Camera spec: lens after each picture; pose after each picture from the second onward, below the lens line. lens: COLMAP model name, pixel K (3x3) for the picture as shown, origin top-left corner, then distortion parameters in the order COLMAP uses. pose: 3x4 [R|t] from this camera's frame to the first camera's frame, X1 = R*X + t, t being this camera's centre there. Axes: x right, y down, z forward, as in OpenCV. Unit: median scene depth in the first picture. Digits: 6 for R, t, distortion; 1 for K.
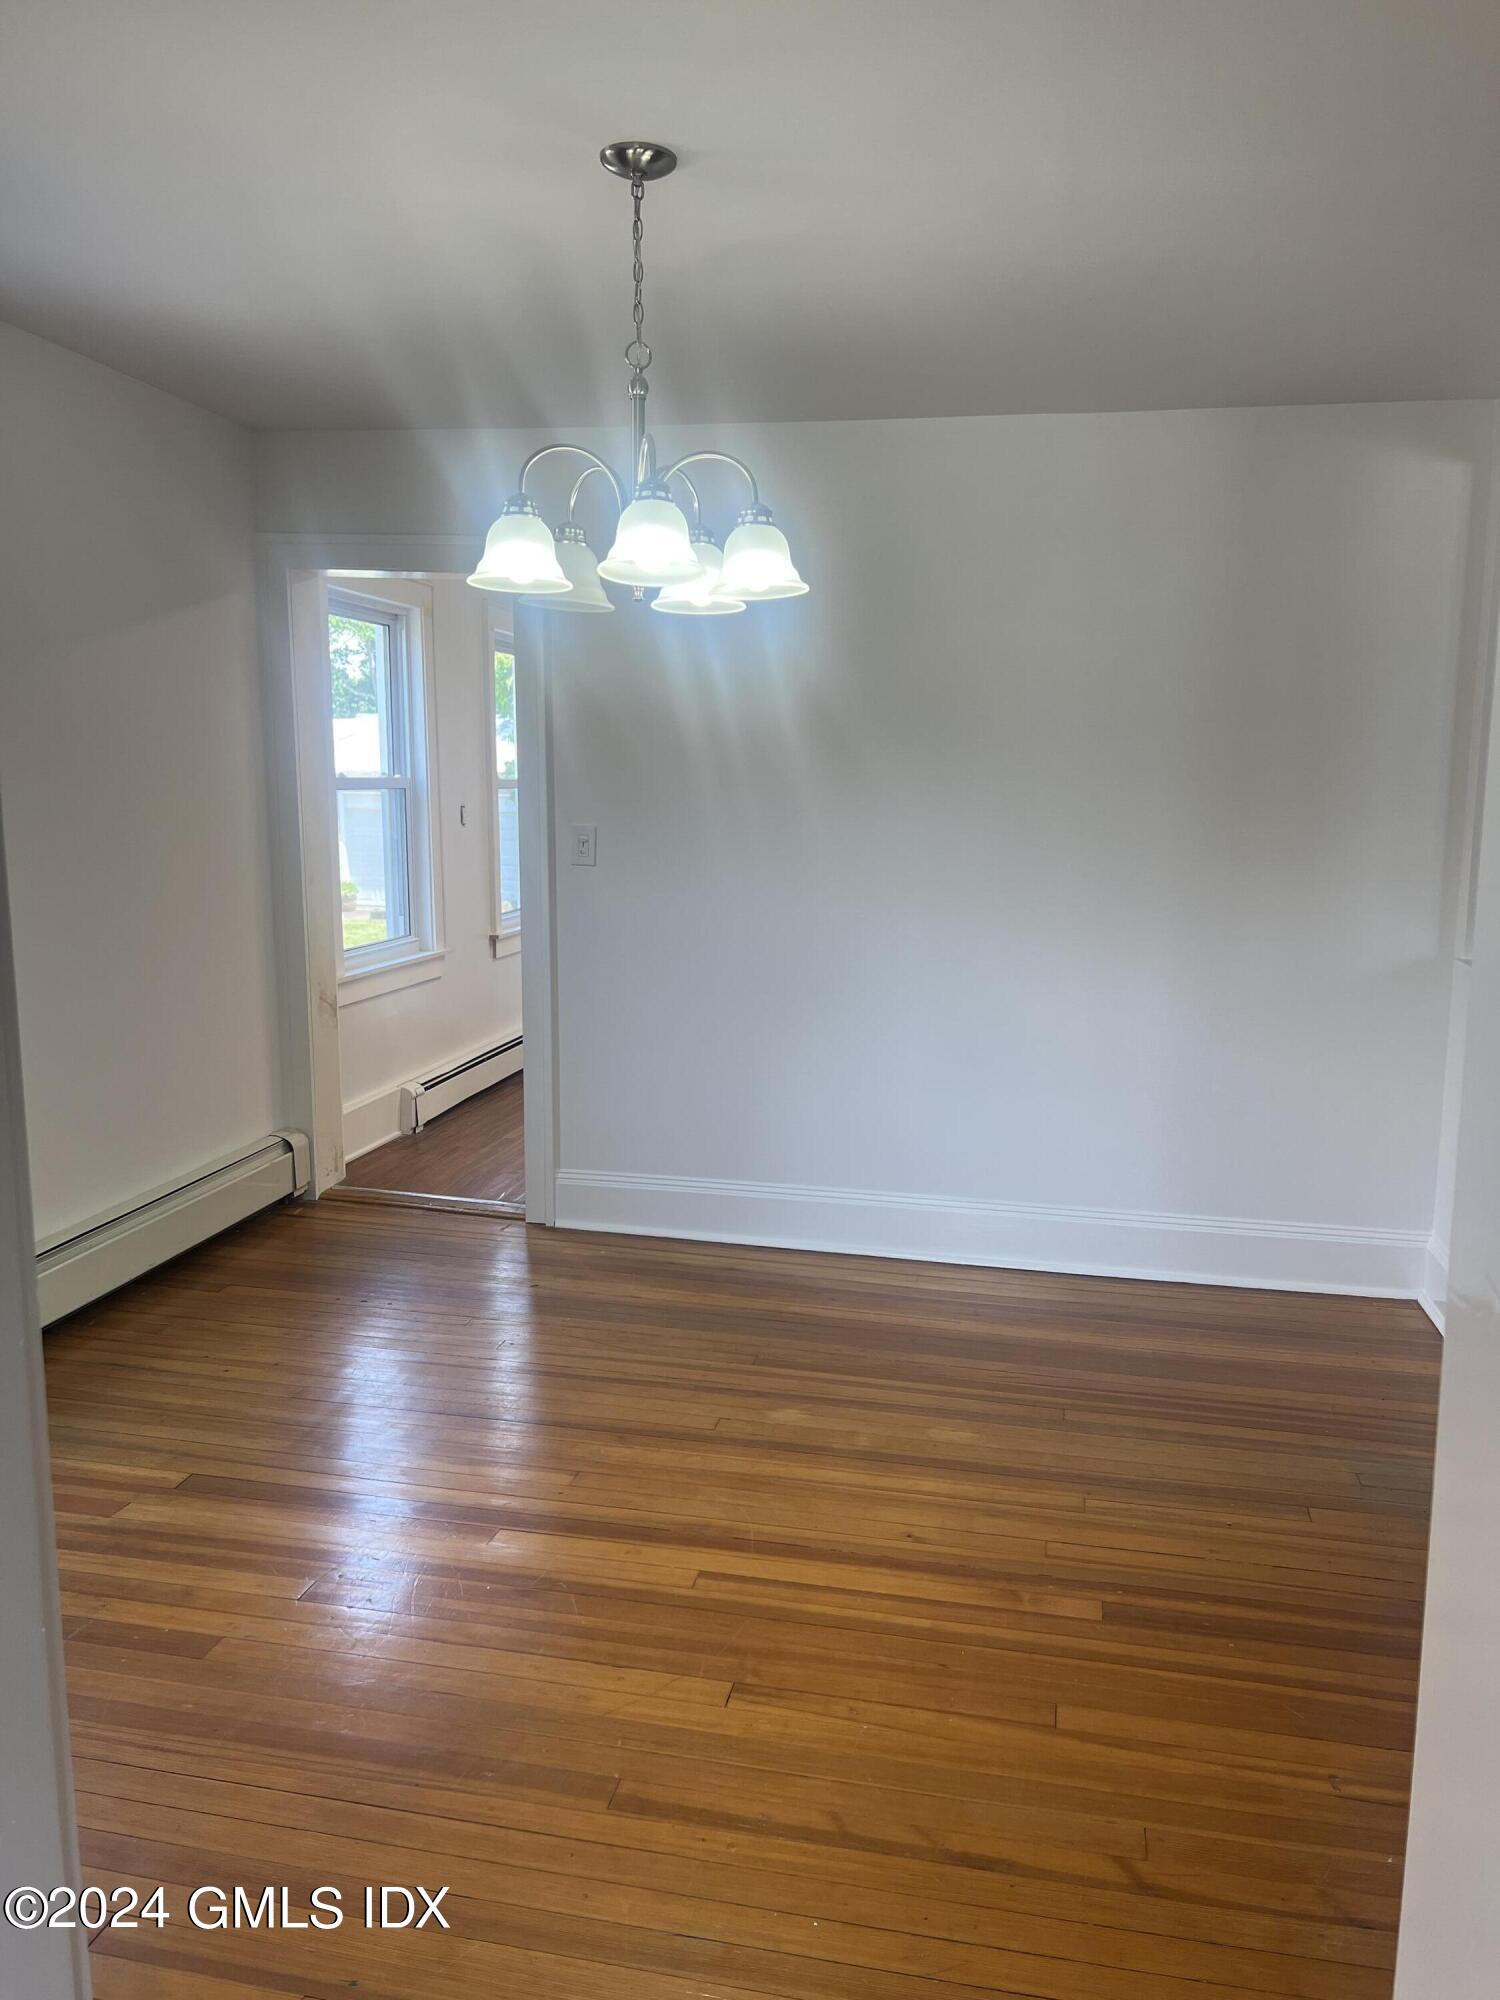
lens RADIAL K [[1519.3, 0, 760.9], [0, 1519.3, 1015.9], [0, 0, 1]] dist [0.051249, -0.061817]
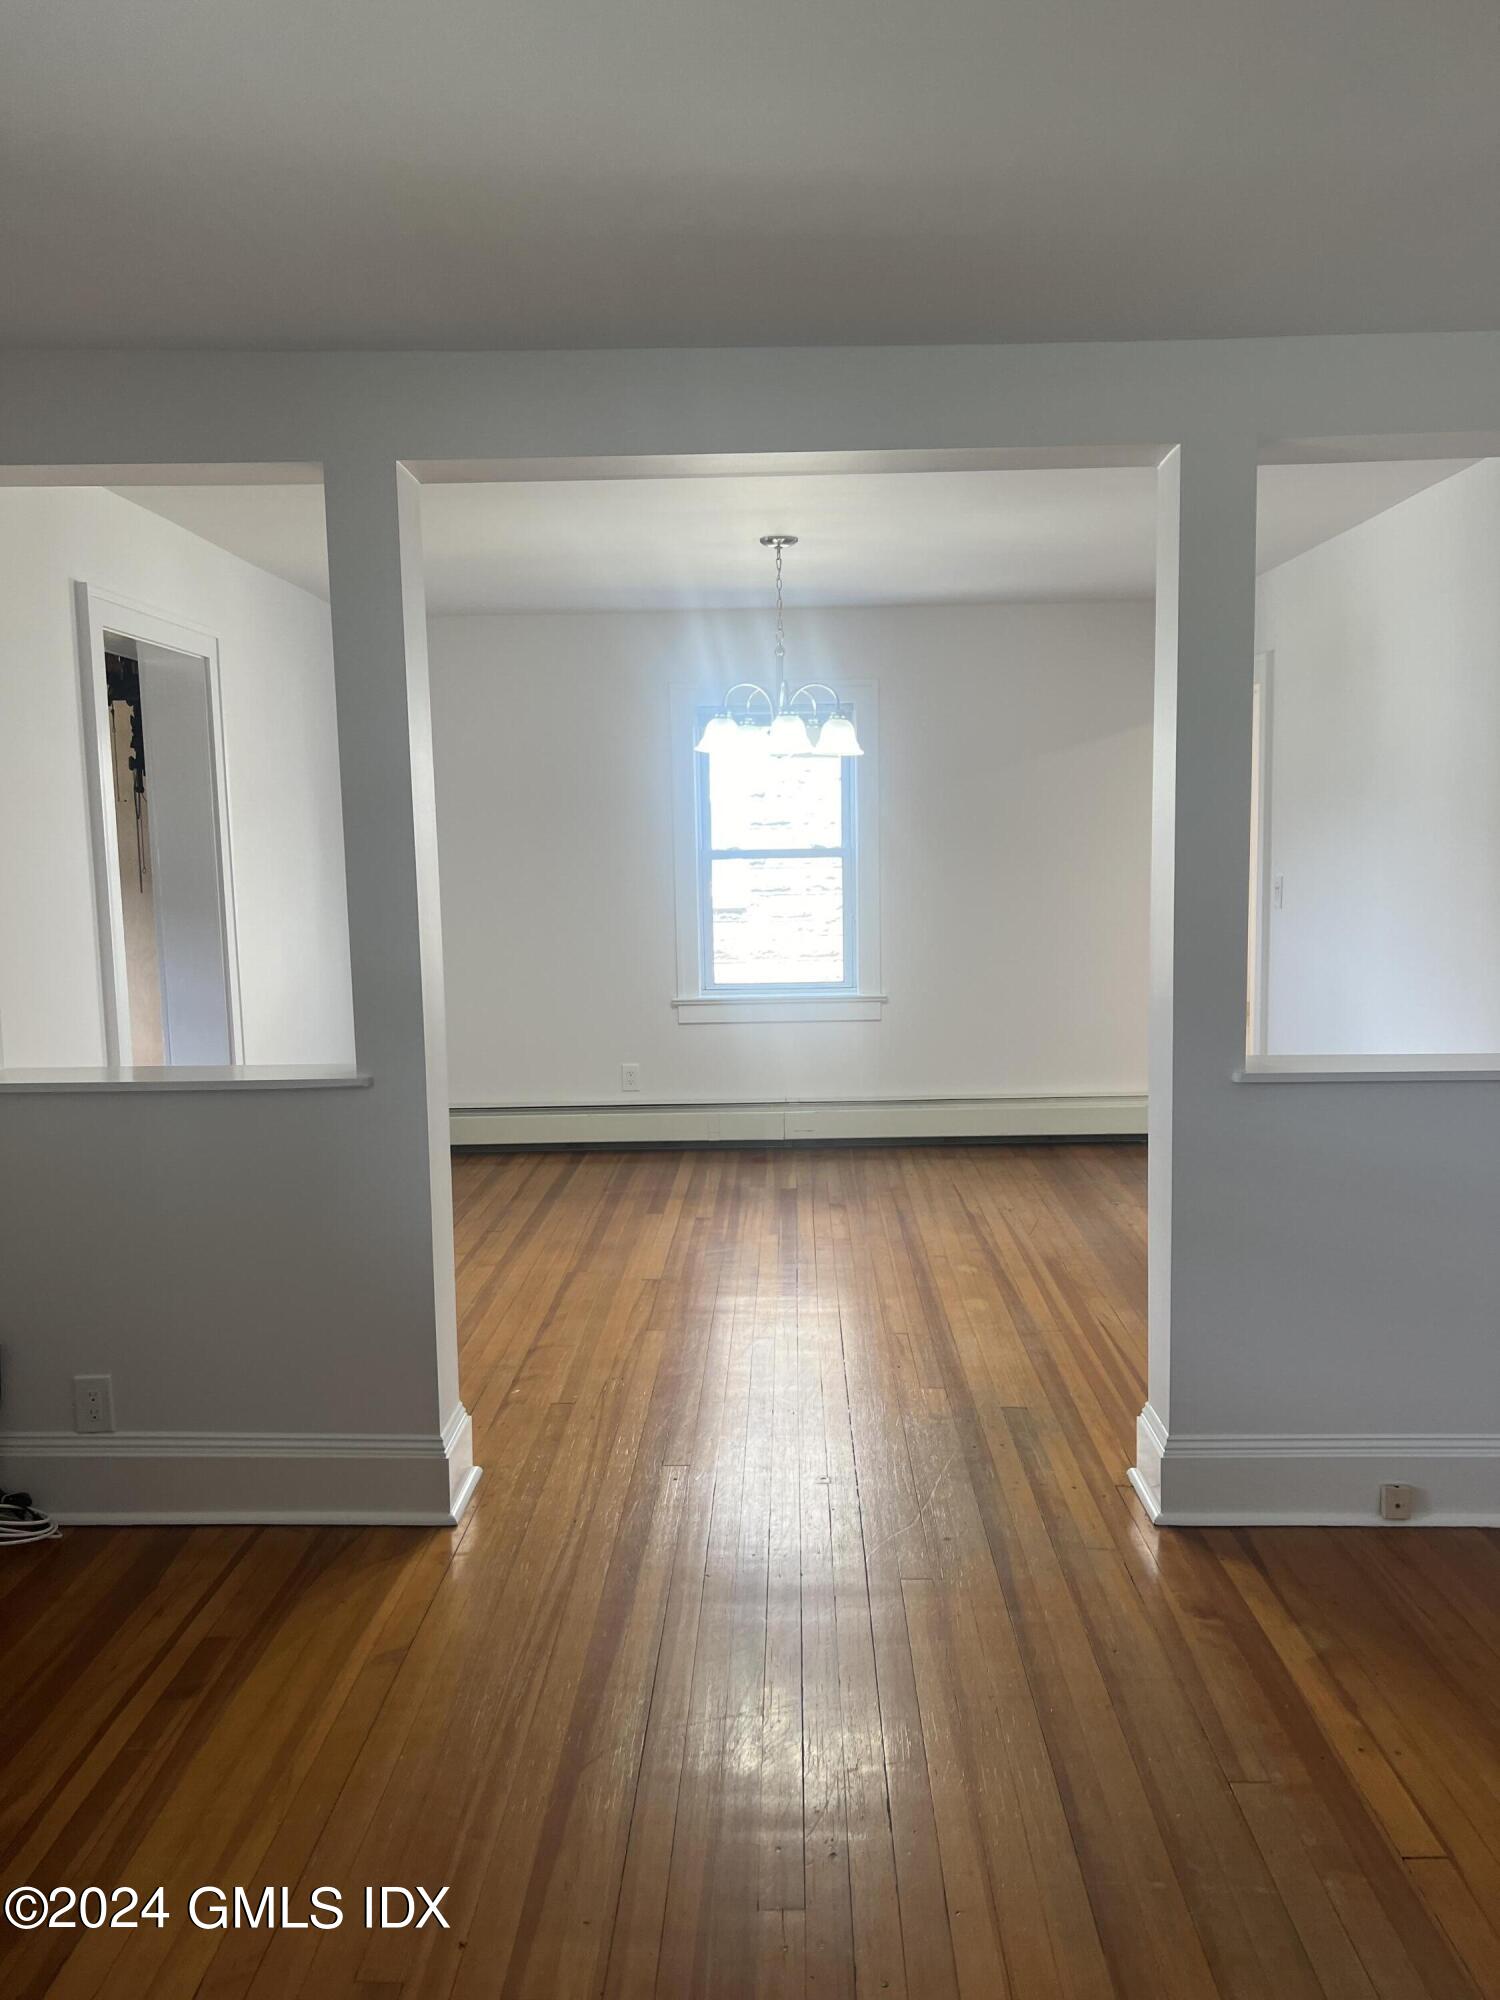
lens RADIAL K [[1519.3, 0, 760.9], [0, 1519.3, 1015.9], [0, 0, 1]] dist [0.051249, -0.061817]
pose [[0.188849, 0.108742, -0.975967, 1.642020], [-0.138707, 0.986840, 0.083114, -0.092948], [0.972161, 0.119678, 0.201447, 0.548346]]
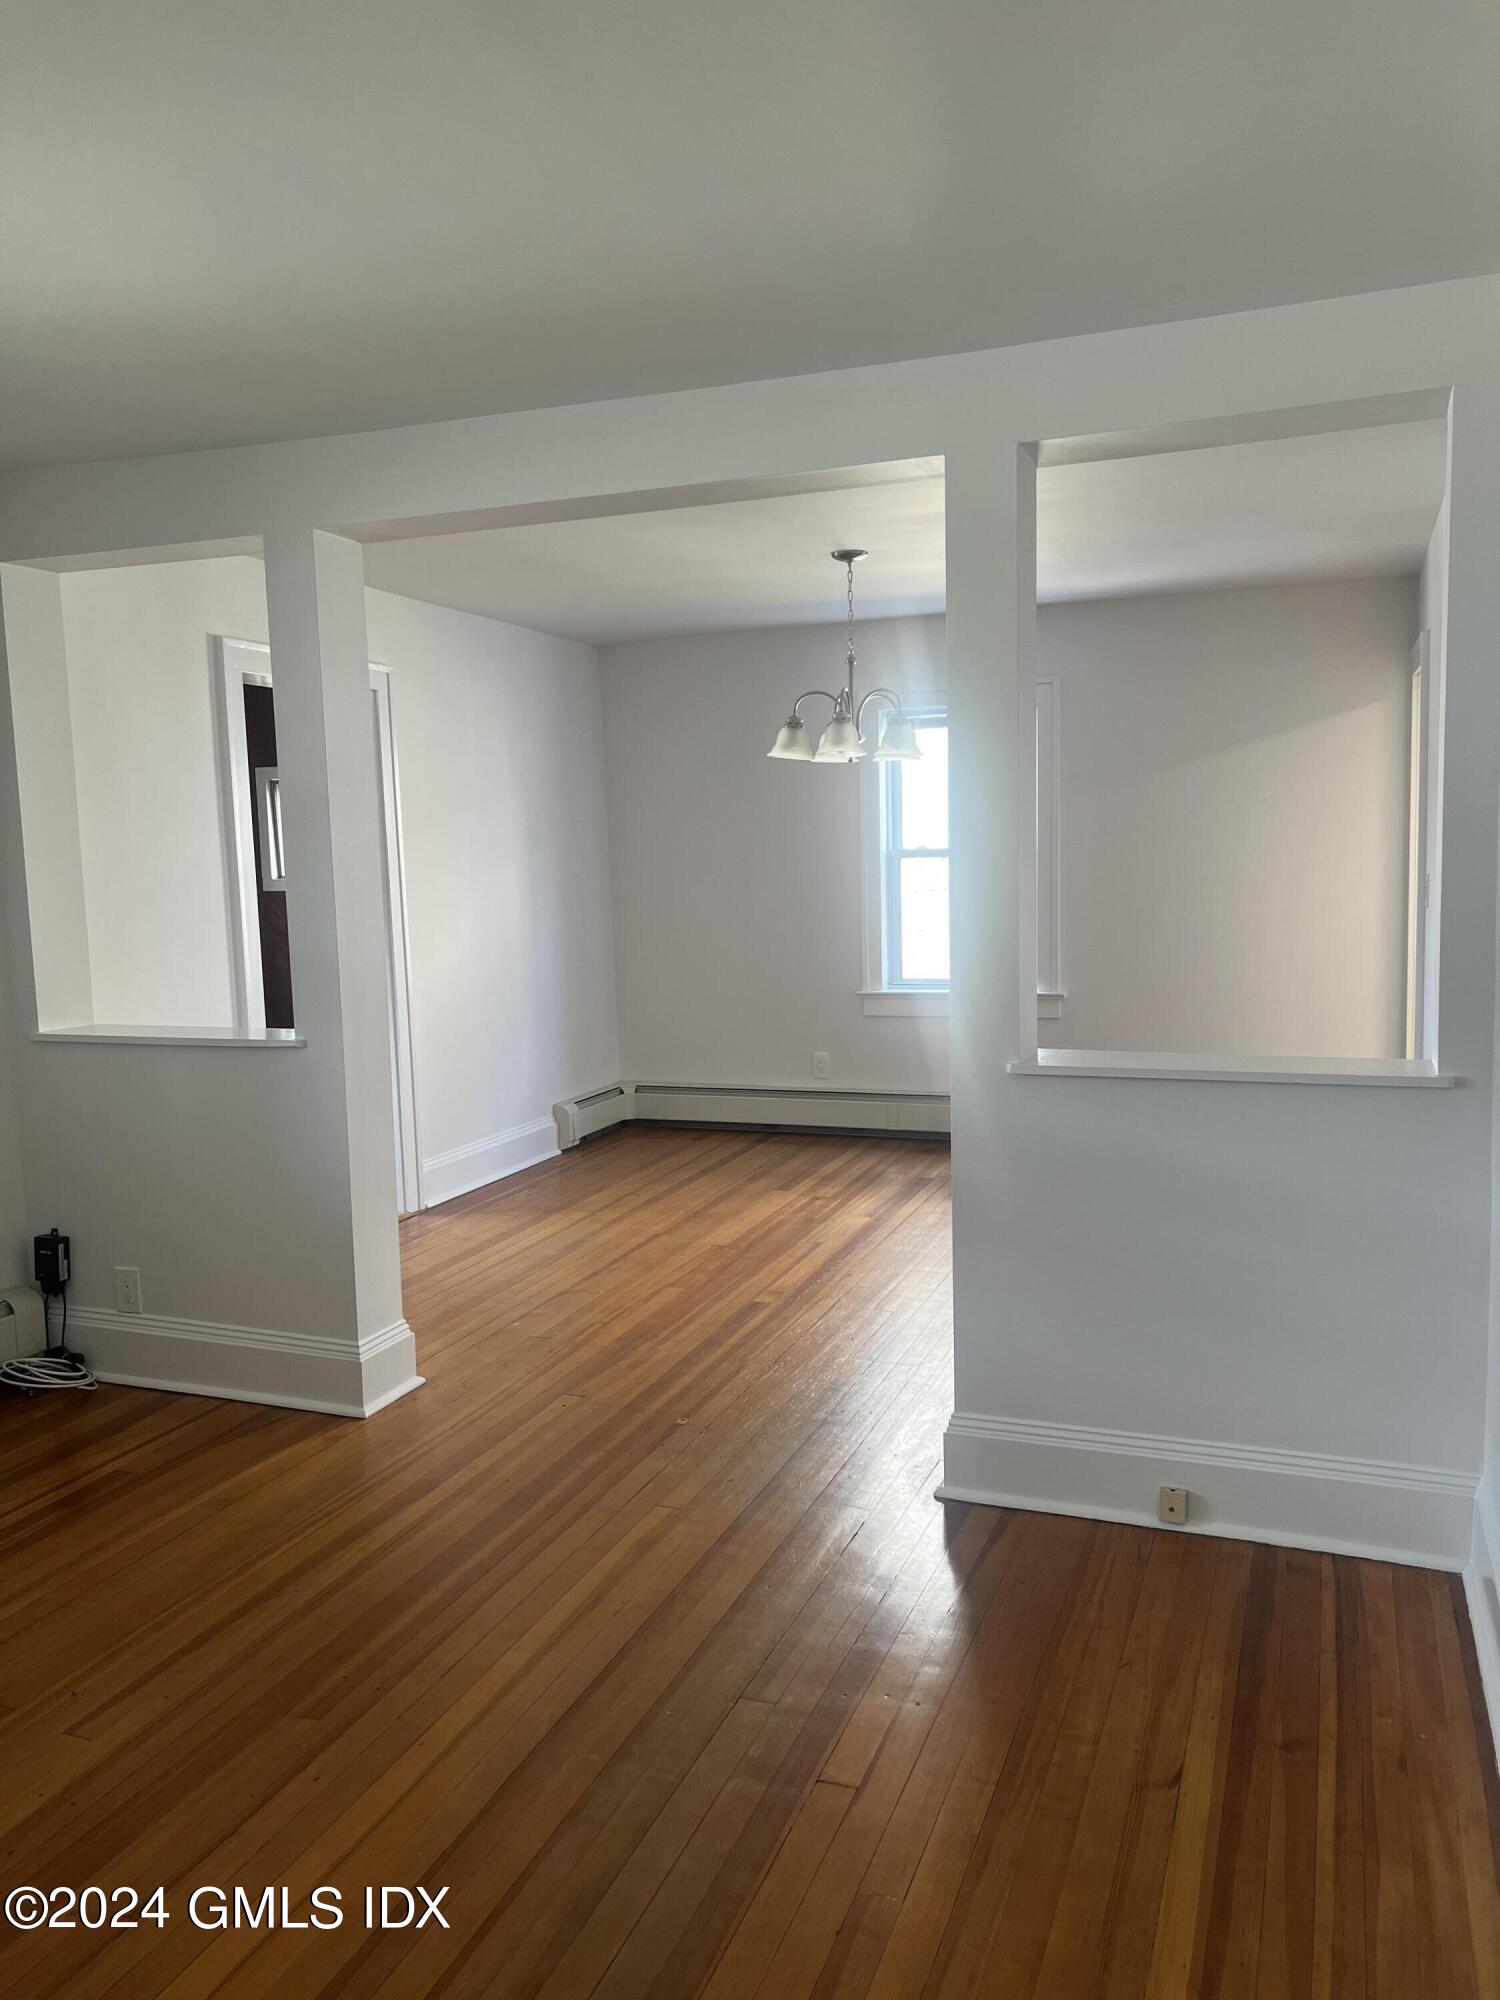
lens RADIAL K [[1519.3, 0, 760.9], [0, 1519.3, 1015.9], [0, 0, 1]] dist [0.051249, -0.061817]
pose [[-0.151564, 0.110146, -0.982291, 1.768681], [-0.133031, 0.982457, 0.130691, -0.166924], [0.979454, 0.150483, -0.134253, 1.068613]]
